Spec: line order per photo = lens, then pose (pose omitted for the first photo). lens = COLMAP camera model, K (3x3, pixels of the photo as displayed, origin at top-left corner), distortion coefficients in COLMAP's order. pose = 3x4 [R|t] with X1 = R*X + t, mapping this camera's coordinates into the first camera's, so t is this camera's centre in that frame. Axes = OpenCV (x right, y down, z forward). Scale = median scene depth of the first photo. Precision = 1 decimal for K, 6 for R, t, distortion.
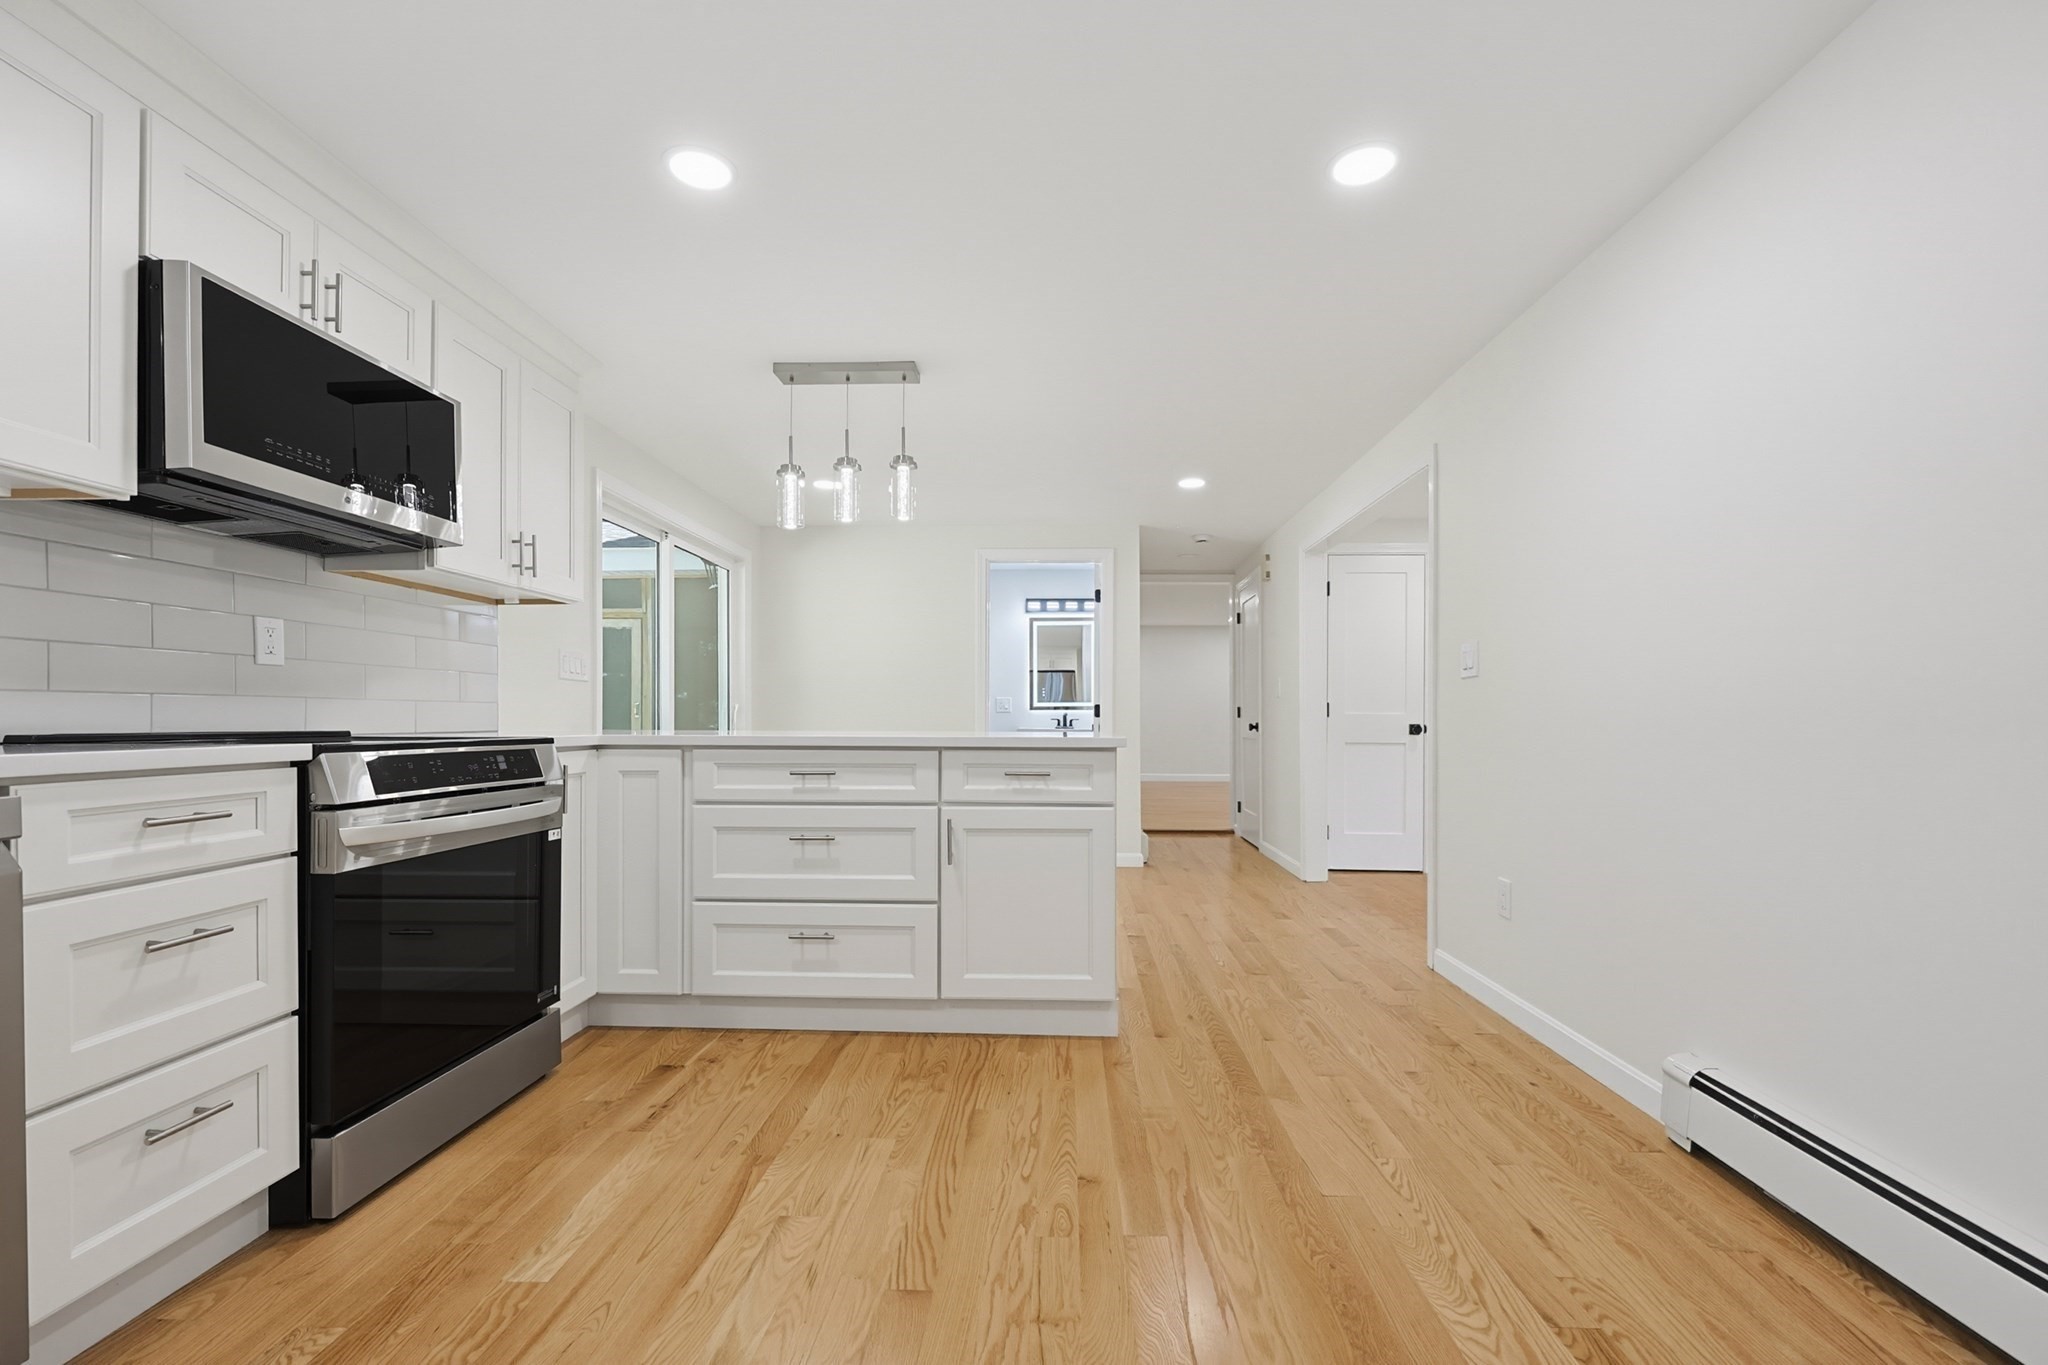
lens RADIAL K [[888.1, 0, 1034.2], [0, 888.1, 716.9], [0, 0, 1]] dist [-0.000663, 0.000571]
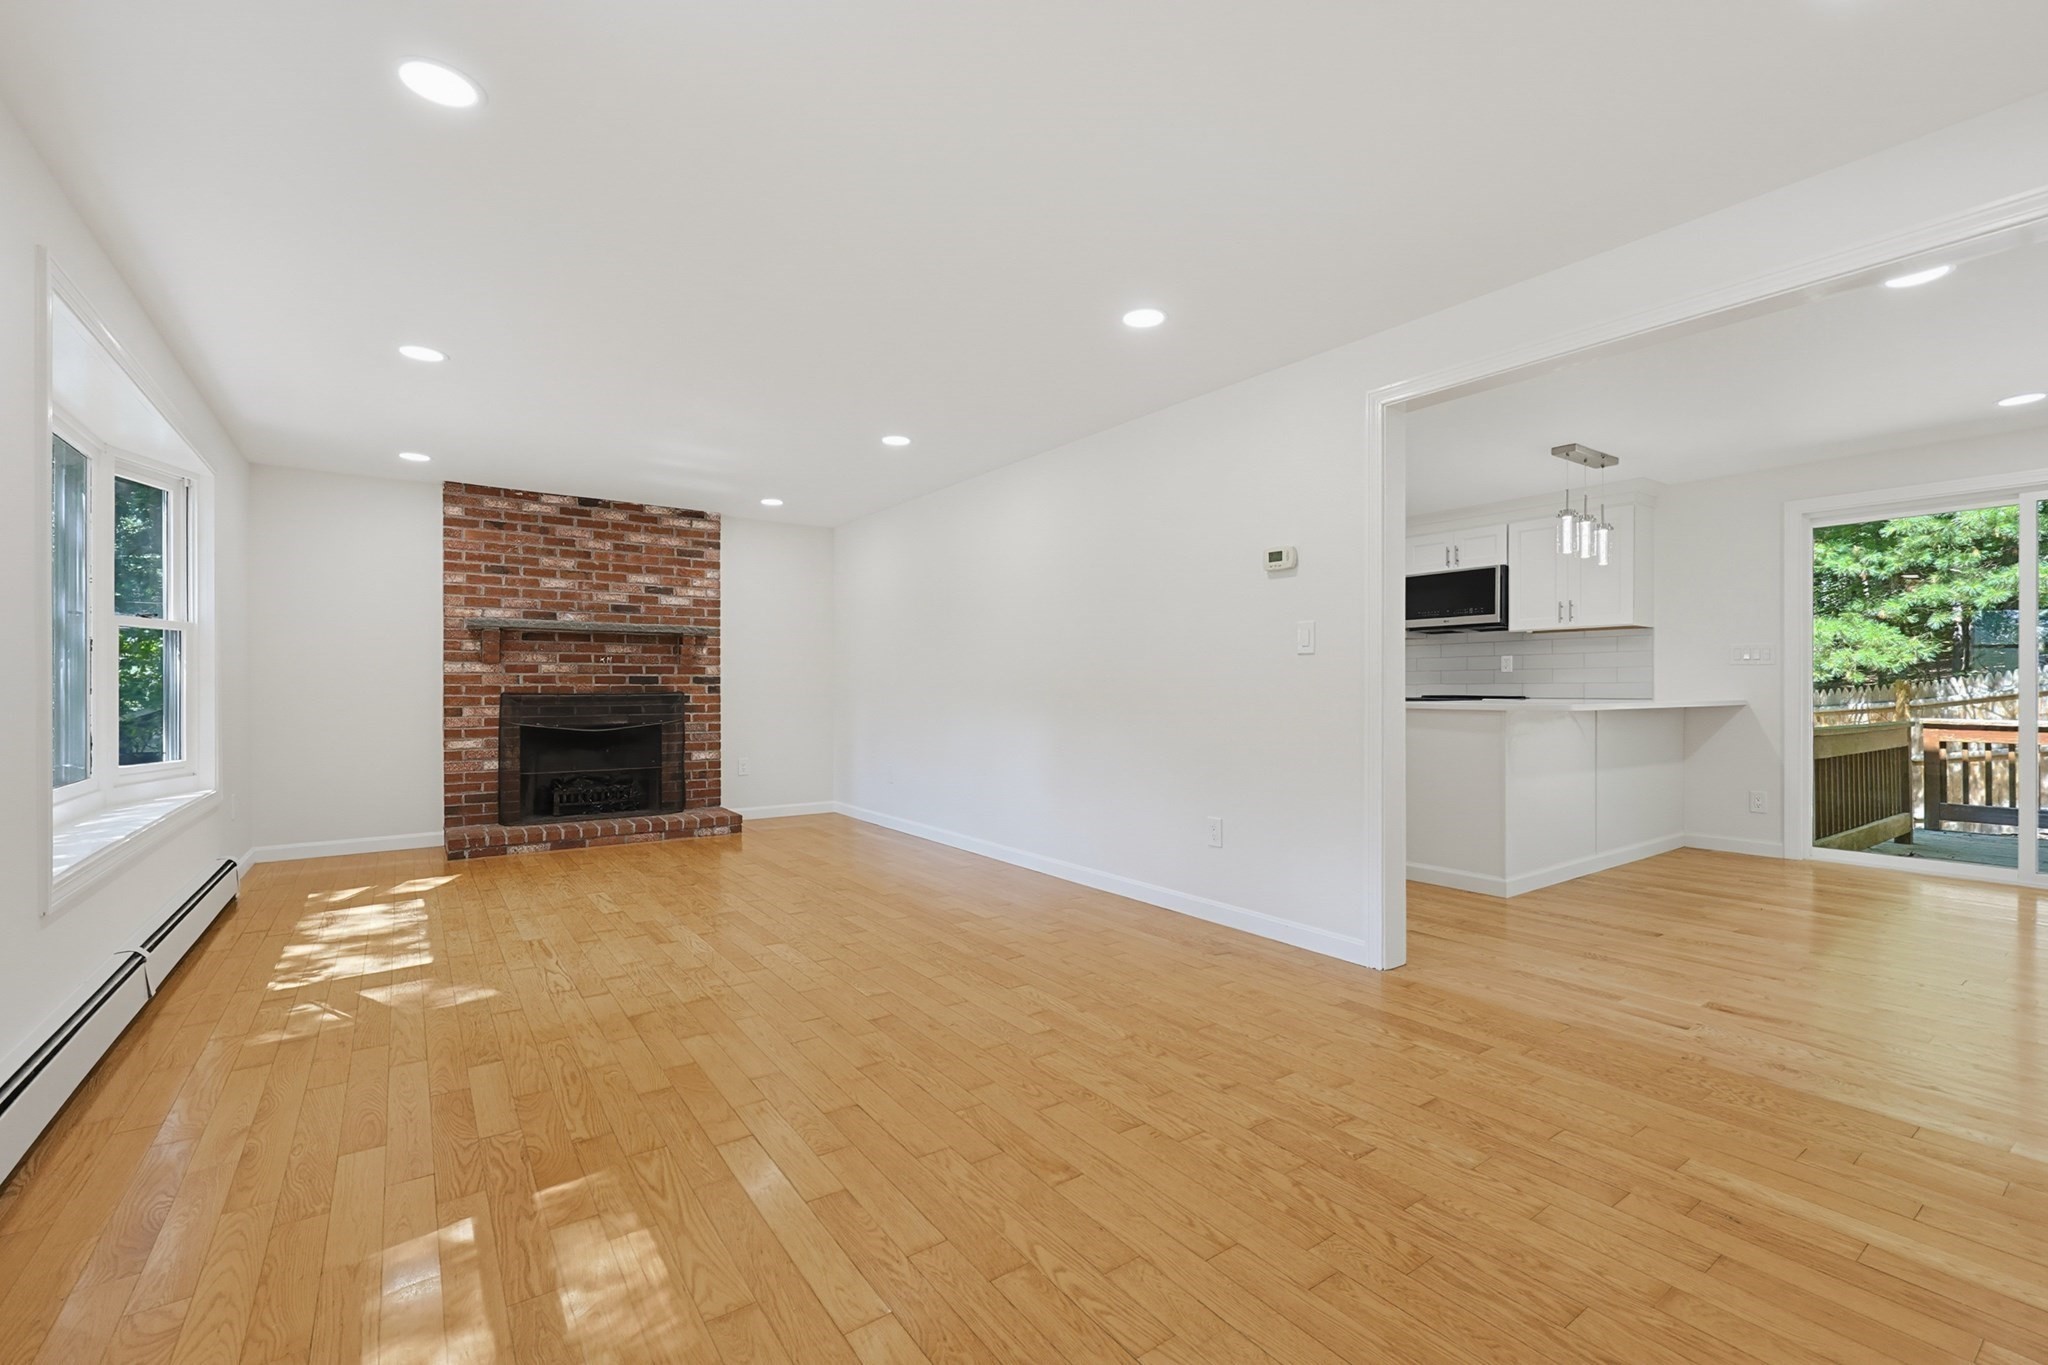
lens RADIAL K [[877.1, 0, 1039.1], [0, 877.1, 686.3], [0, 0, 1]] dist [-0.000736, -0.000403]
pose [[-0.789532, -0.002197, -0.613706, 1.943211], [-0.000038, 0.999994, -0.003531, -0.004561], [0.613710, -0.002764, -0.789527, 2.216523]]
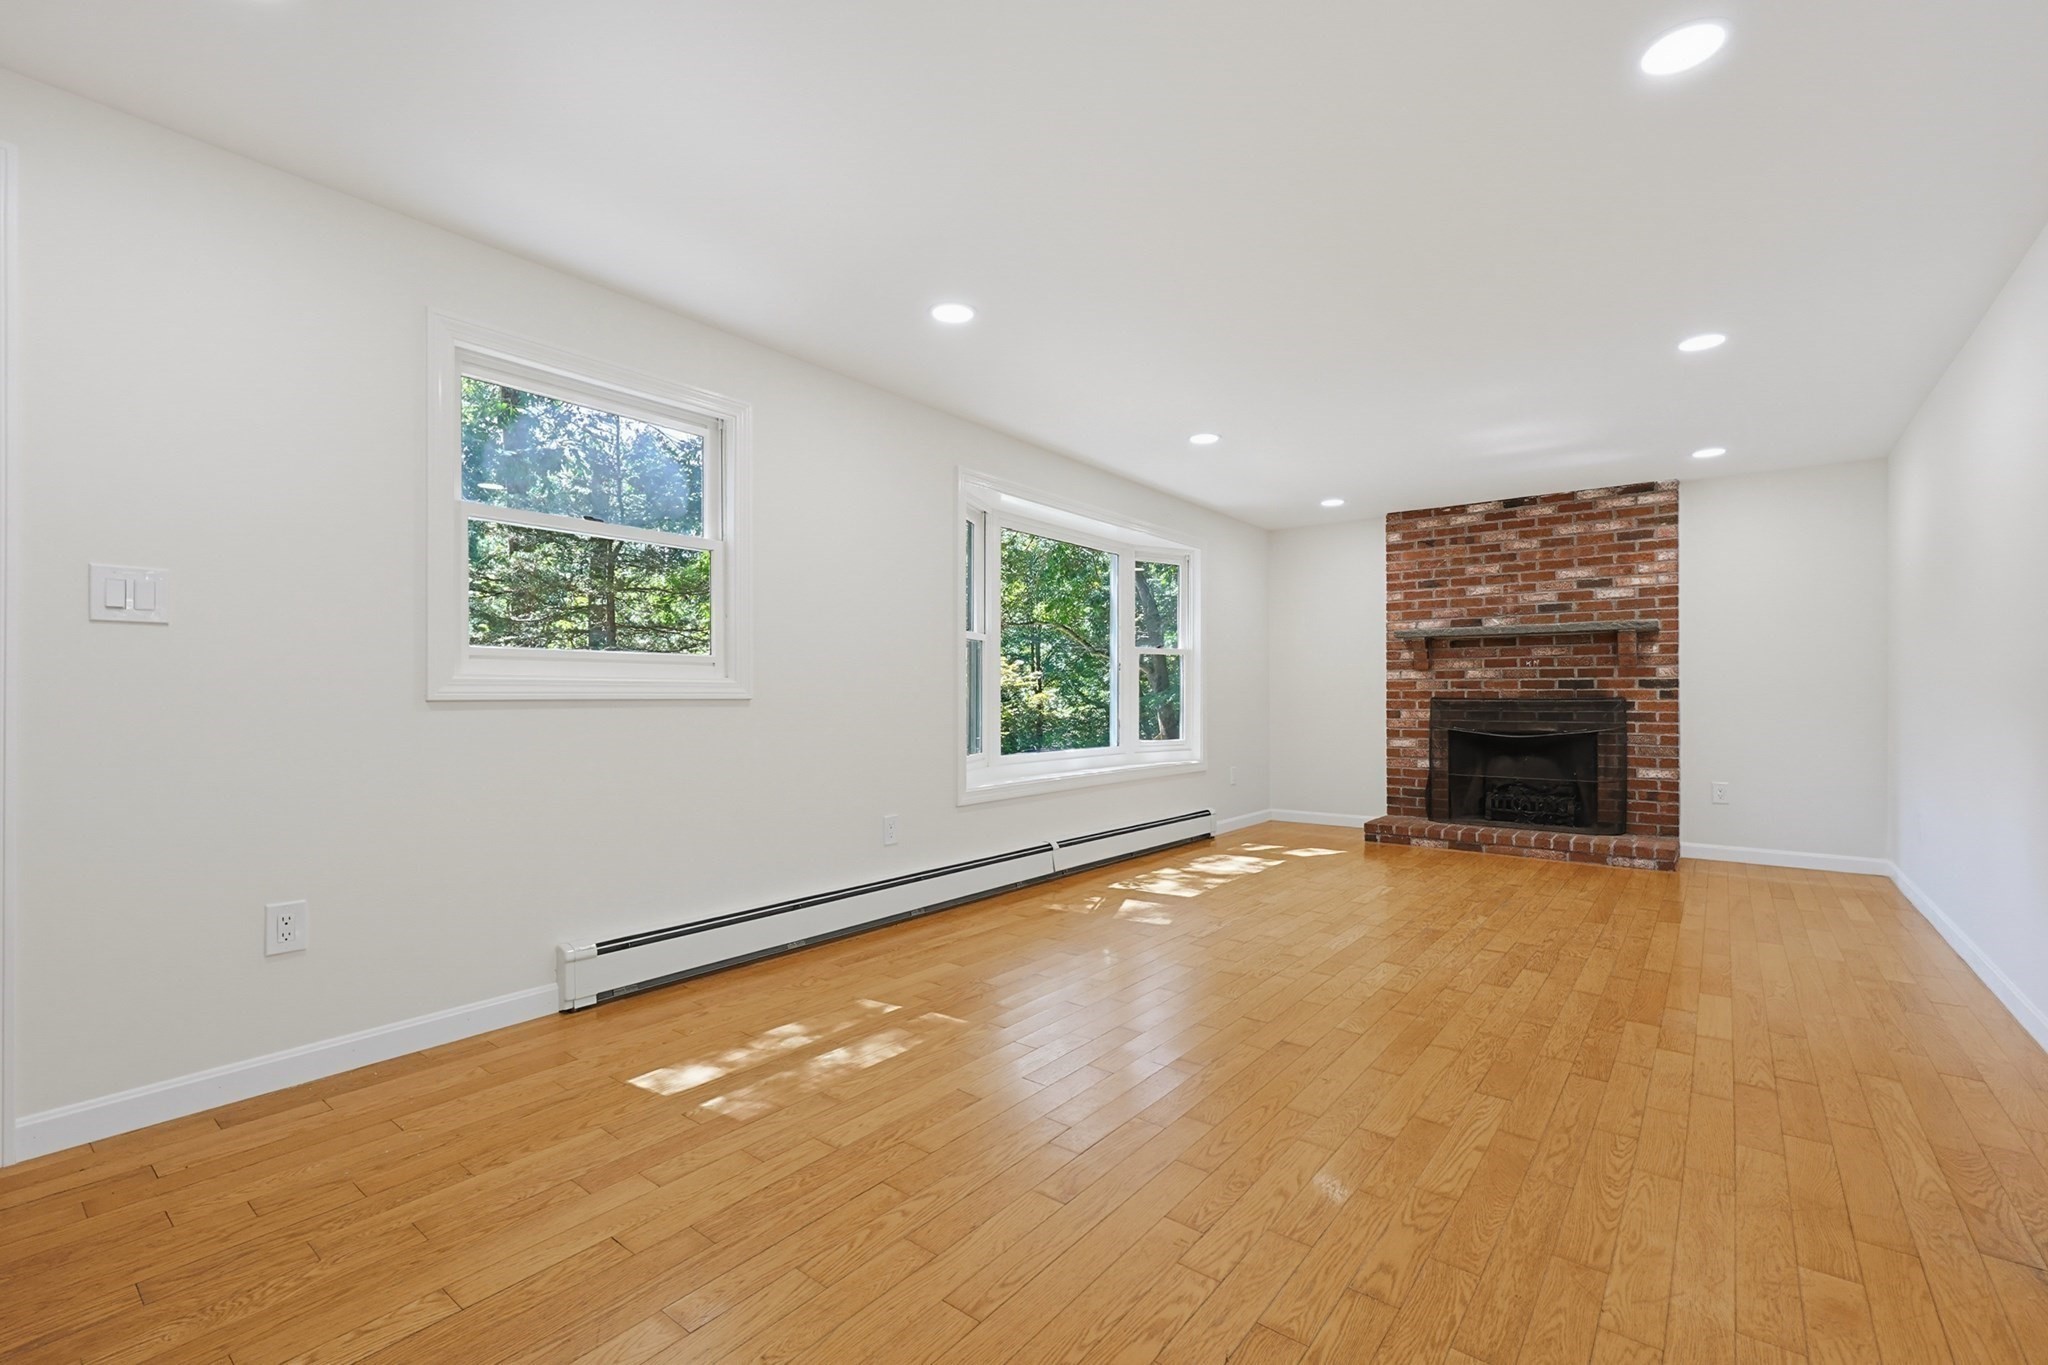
lens RADIAL K [[887.1, 0, 1036.9], [0, 887.1, 691.5], [0, 0, 1]] dist [-0.000617, -0.000128]
pose [[-0.810855, 0.000740, 0.585246, 1.042923], [-0.003462, 0.999976, -0.006061, 0.007212], [-0.585237, -0.006941, -0.810833, 2.234423]]
